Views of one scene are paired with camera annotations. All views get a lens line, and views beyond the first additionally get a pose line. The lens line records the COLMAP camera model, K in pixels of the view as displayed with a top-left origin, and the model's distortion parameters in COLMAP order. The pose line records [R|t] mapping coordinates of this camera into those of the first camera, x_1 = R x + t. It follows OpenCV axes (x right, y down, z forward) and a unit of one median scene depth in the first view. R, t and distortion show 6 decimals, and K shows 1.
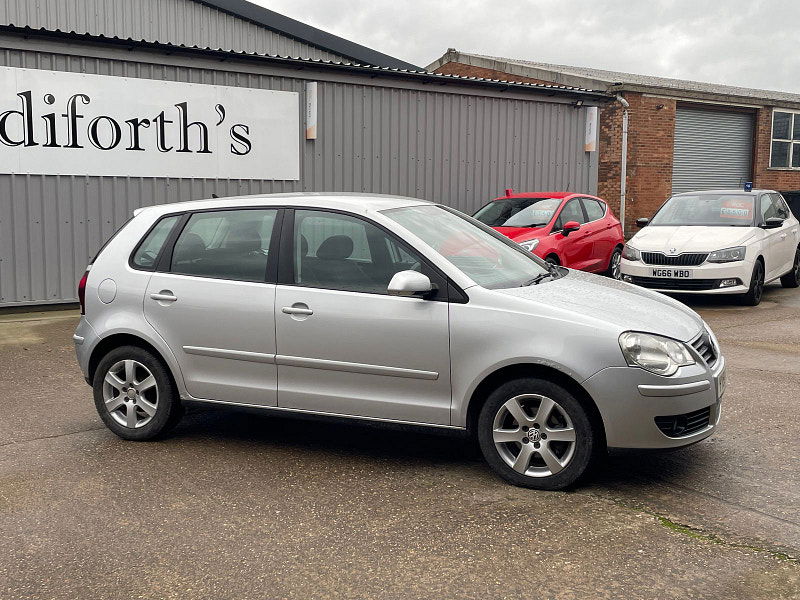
lens RADIAL K [[863.6, 0, 403.4], [0, 863.6, 304.5], [0, 0, 1]] dist [0.057556, 0.000000]
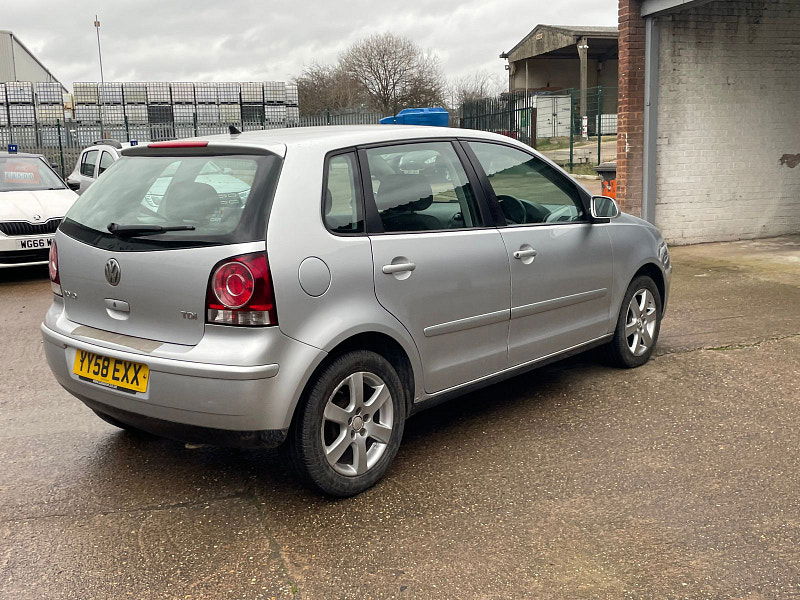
lens RADIAL K [[863.6, 0, 408.9], [0, 863.6, 310.3], [0, 0, 1]] dist [0.057556, 0.000000]
pose [[0.300597, -0.170147, 0.938451, -0.935877], [0.145512, 0.980621, 0.131184, -0.064695], [-0.942586, 0.097123, 0.319530, 0.768357]]
